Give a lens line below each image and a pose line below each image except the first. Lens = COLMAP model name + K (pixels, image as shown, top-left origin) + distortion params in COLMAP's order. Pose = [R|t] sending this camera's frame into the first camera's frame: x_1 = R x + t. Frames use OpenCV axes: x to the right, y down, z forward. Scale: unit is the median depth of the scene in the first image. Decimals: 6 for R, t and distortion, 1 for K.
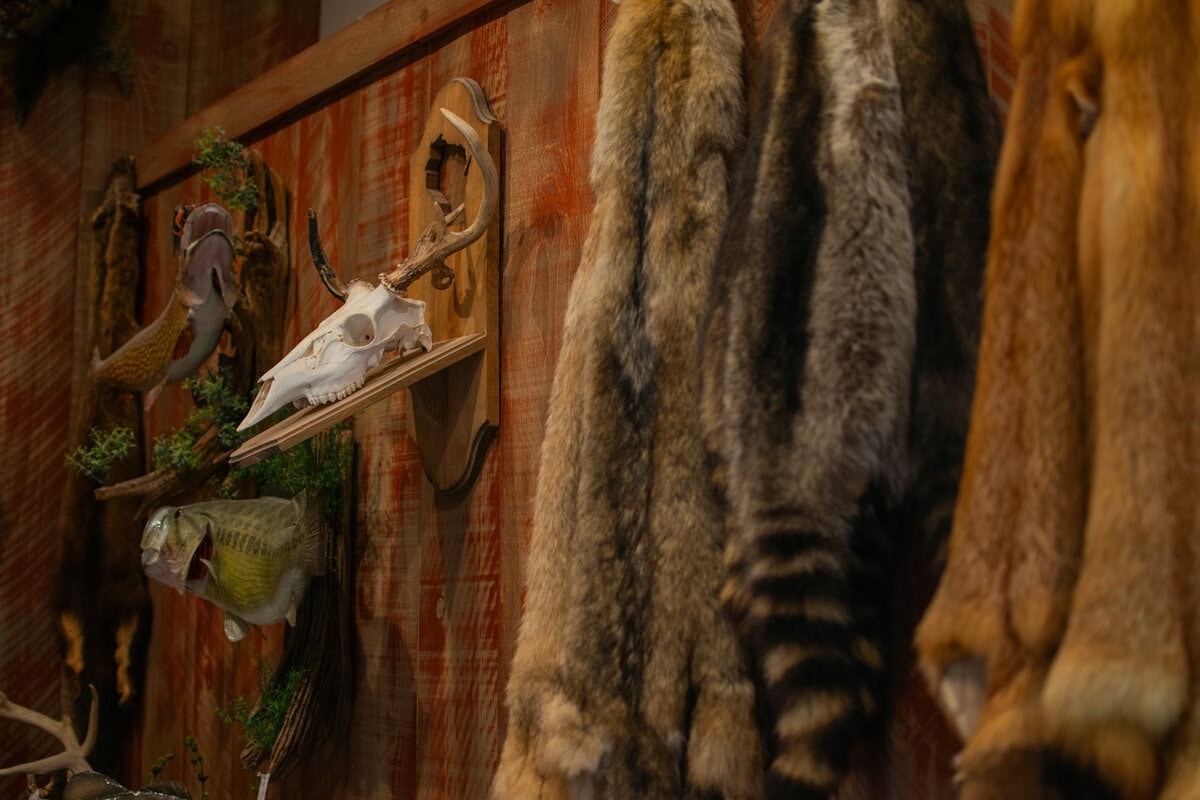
lens RADIAL K [[1891.8, 0, 600.1], [0, 1891.8, 400.2], [0, 0, 1]] dist [-0.177719, 0.000000]
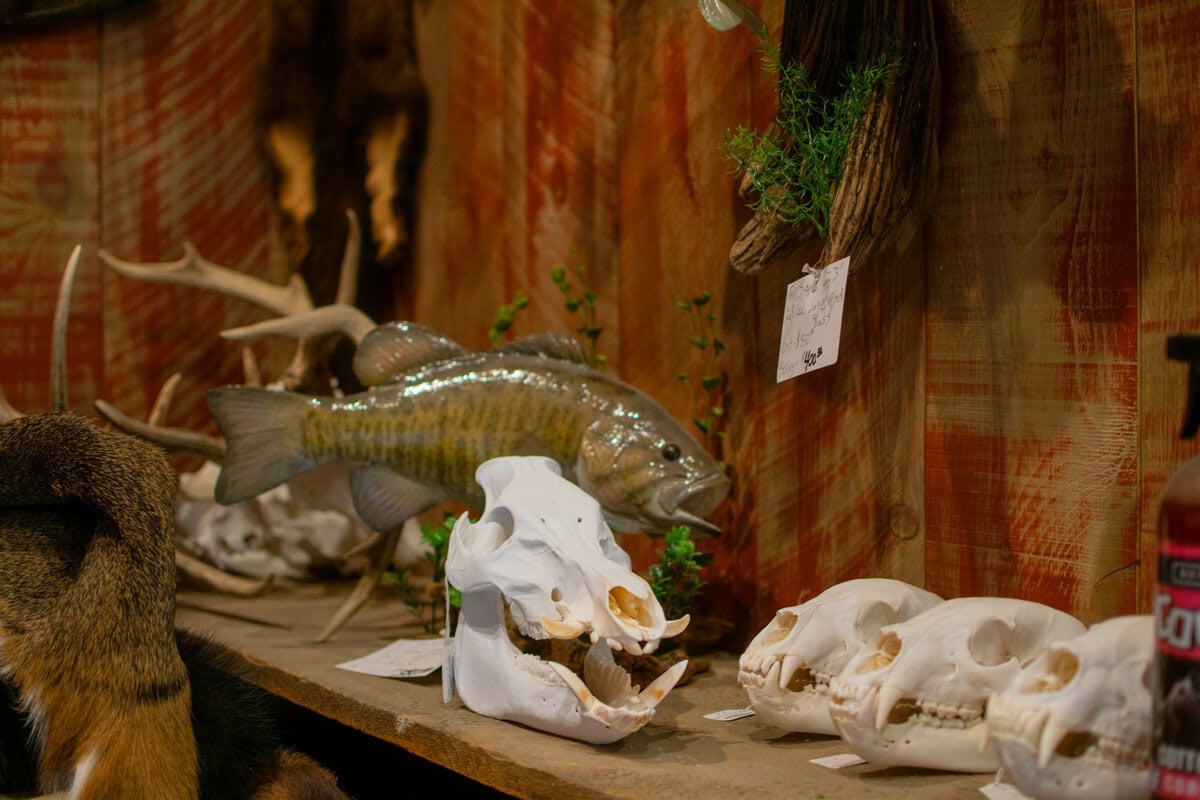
lens RADIAL K [[1891.8, 0, 599.5], [0, 1891.8, 399.0], [0, 0, 1]] dist [-0.177719, 0.000000]
pose [[0.999689, -0.018937, -0.016211, -0.183844], [0.021049, 0.989650, 0.141952, 0.128075], [0.013355, -0.142249, 0.989741, 0.384475]]
